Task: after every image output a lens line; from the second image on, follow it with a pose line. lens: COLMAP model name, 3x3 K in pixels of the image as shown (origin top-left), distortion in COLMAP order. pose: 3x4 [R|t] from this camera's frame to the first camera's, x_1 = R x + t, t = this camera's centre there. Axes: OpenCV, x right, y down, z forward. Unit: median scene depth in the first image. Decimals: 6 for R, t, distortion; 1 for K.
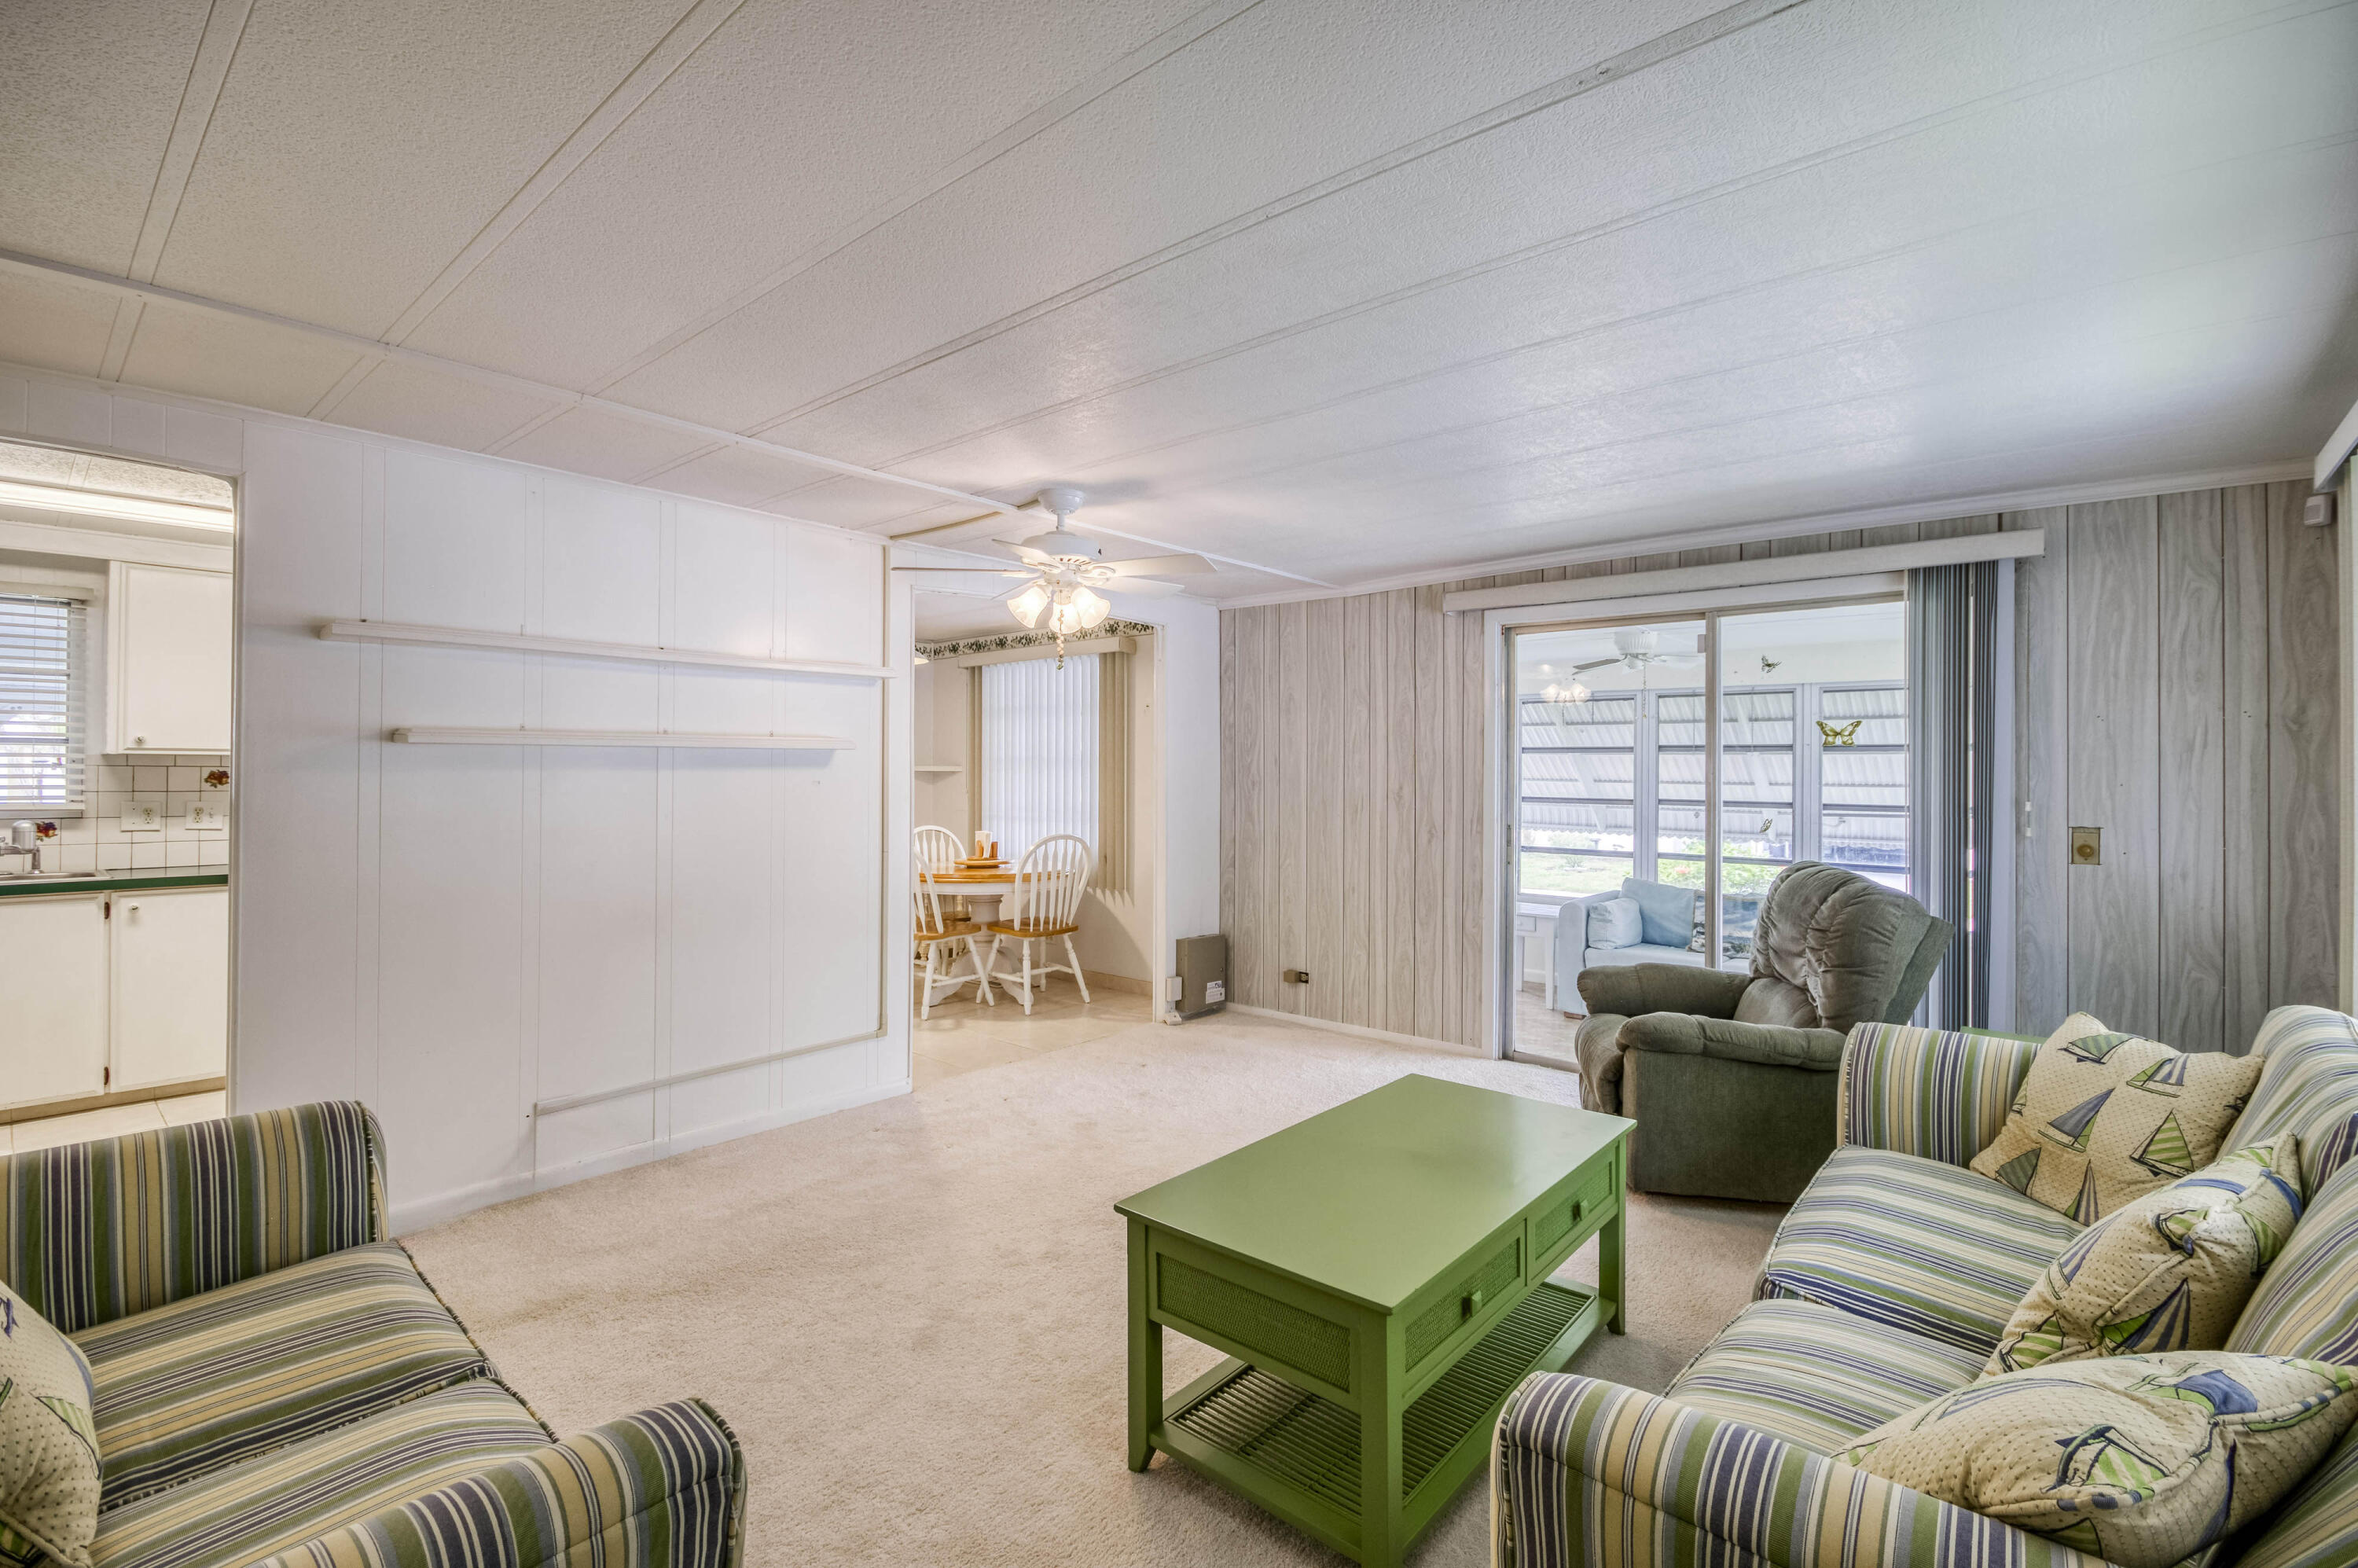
lens RADIAL K [[1050.7, 0, 1169.6], [0, 1050.7, 768.0], [0, 0, 1]] dist [-0.018220, -0.002275]
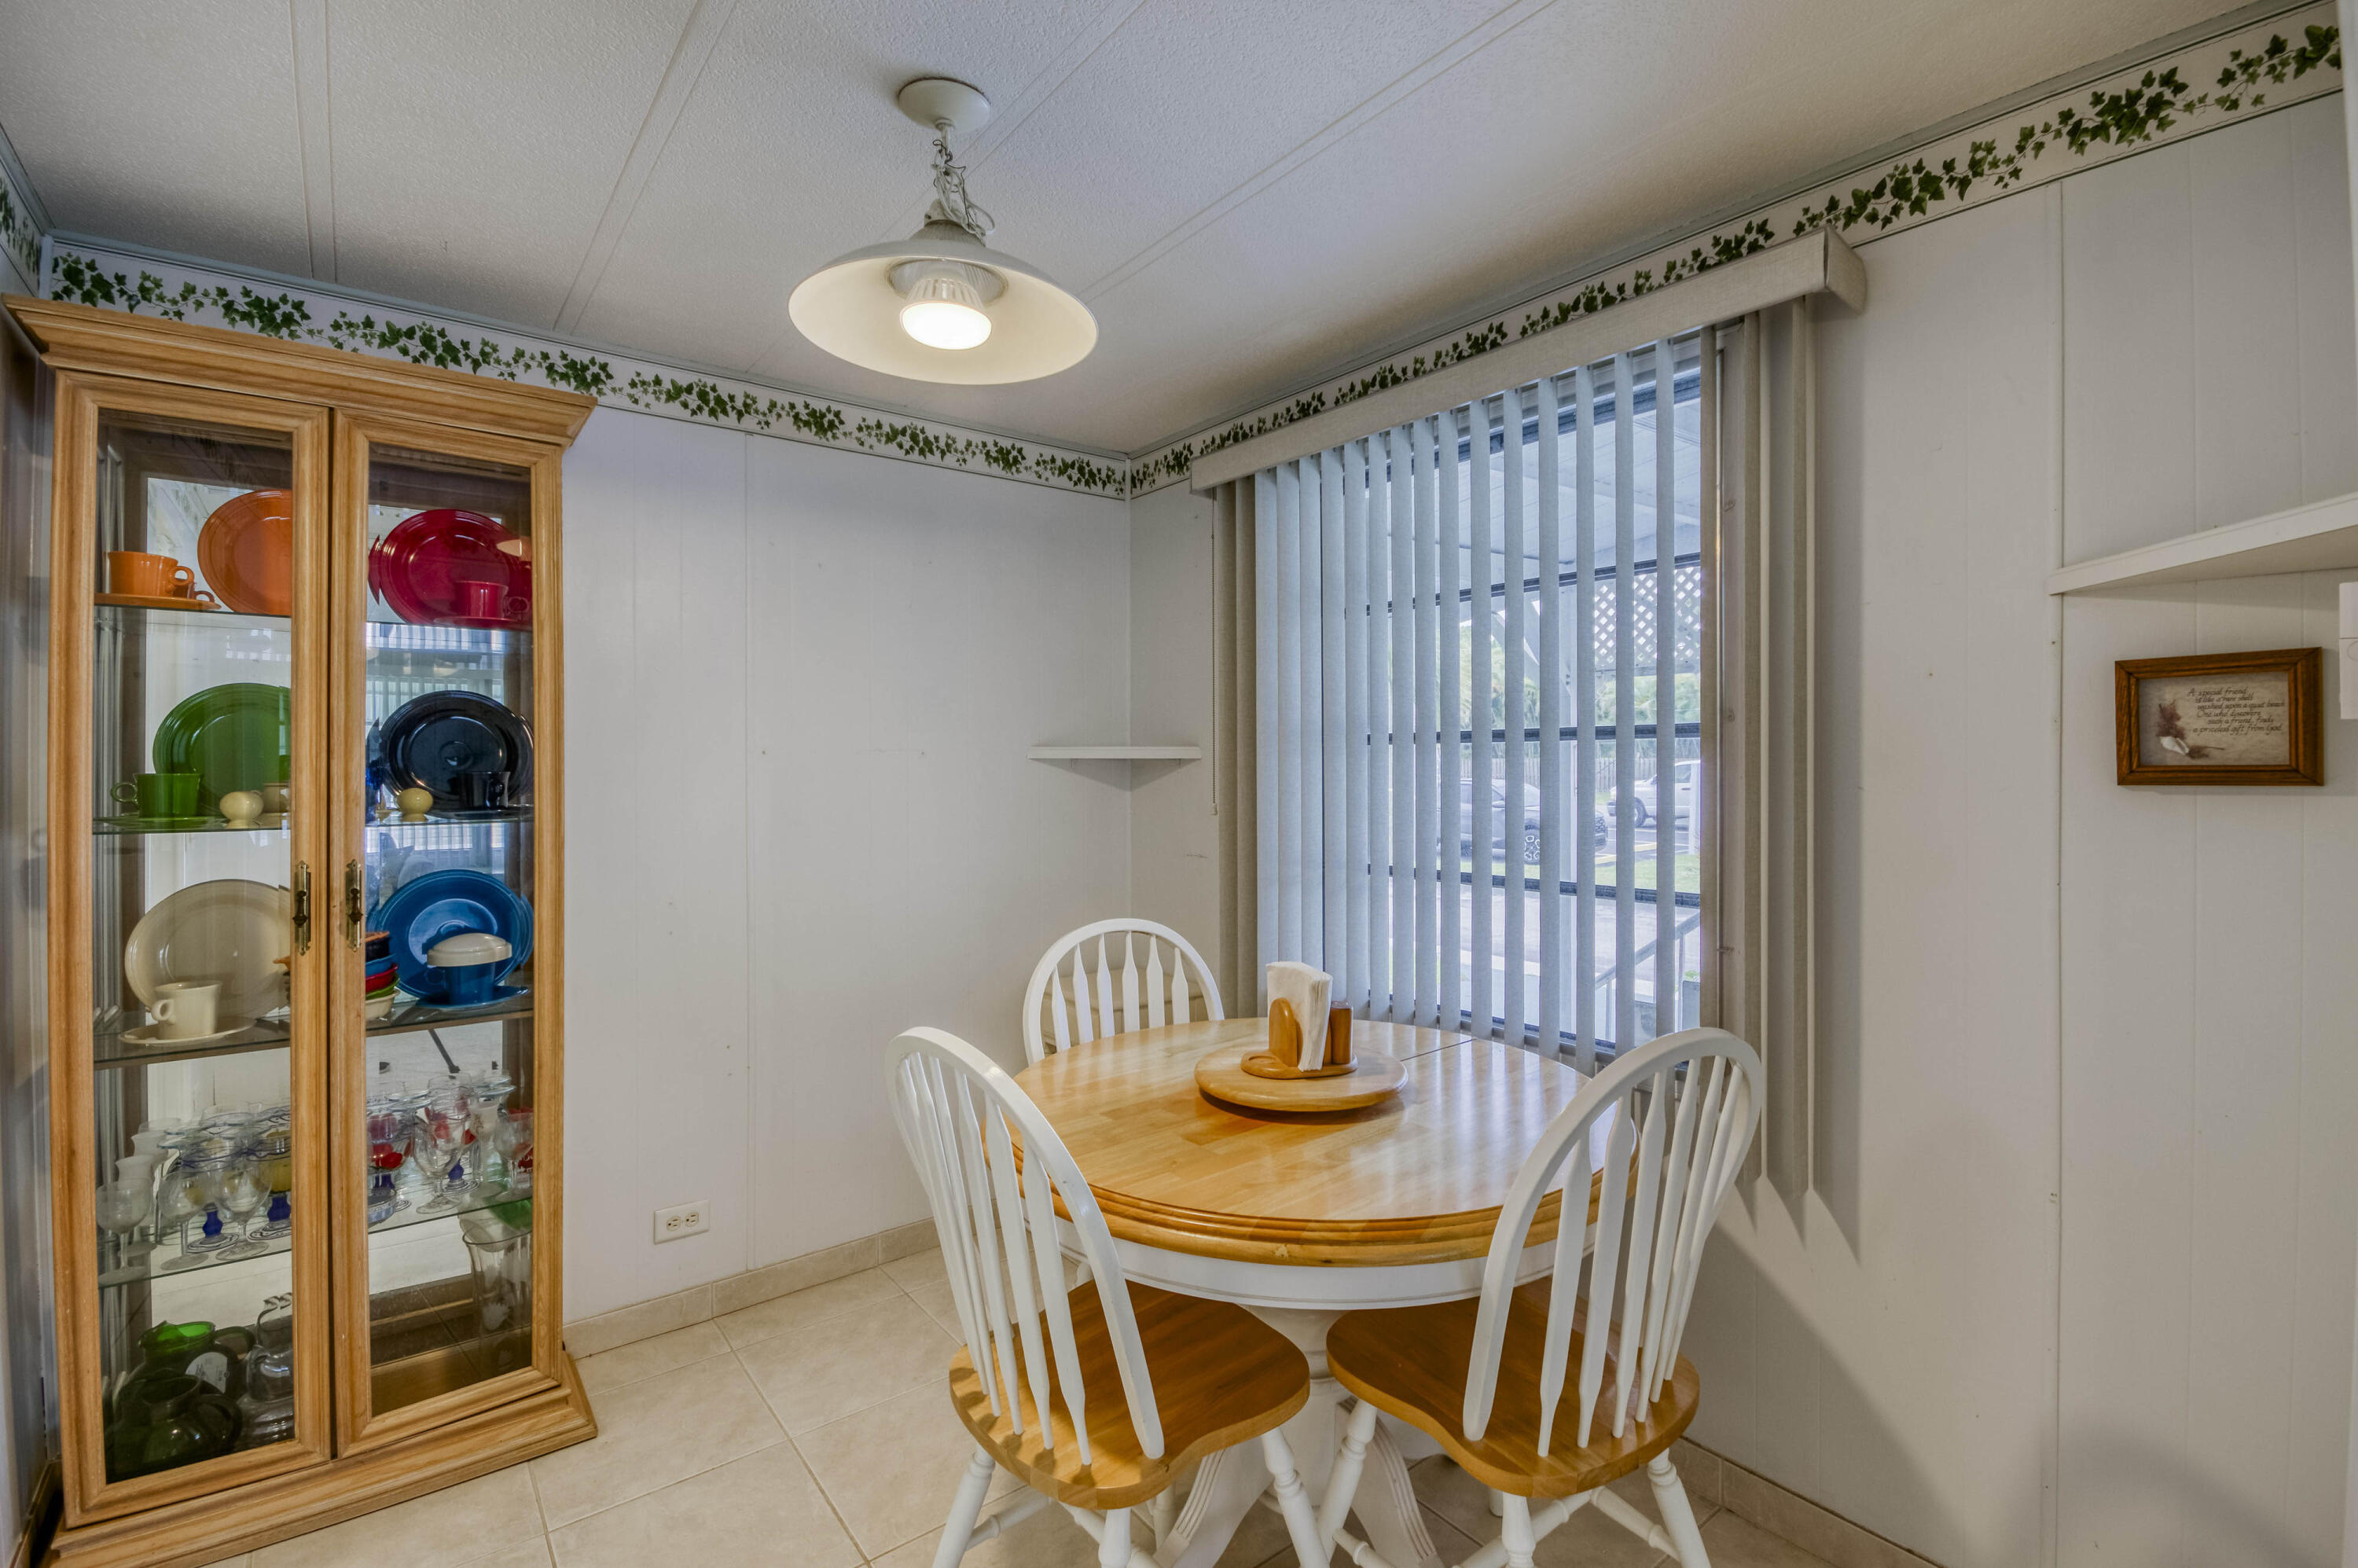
lens RADIAL K [[1050.7, 0, 1176.7], [0, 1050.7, 771.4], [0, 0, 1]] dist [-0.018220, -0.002275]
pose [[0.981840, -0.004698, -0.189652, -0.177112], [0.006167, 0.999955, 0.007159, 0.007217], [0.189610, -0.008199, 0.981825, 0.819194]]
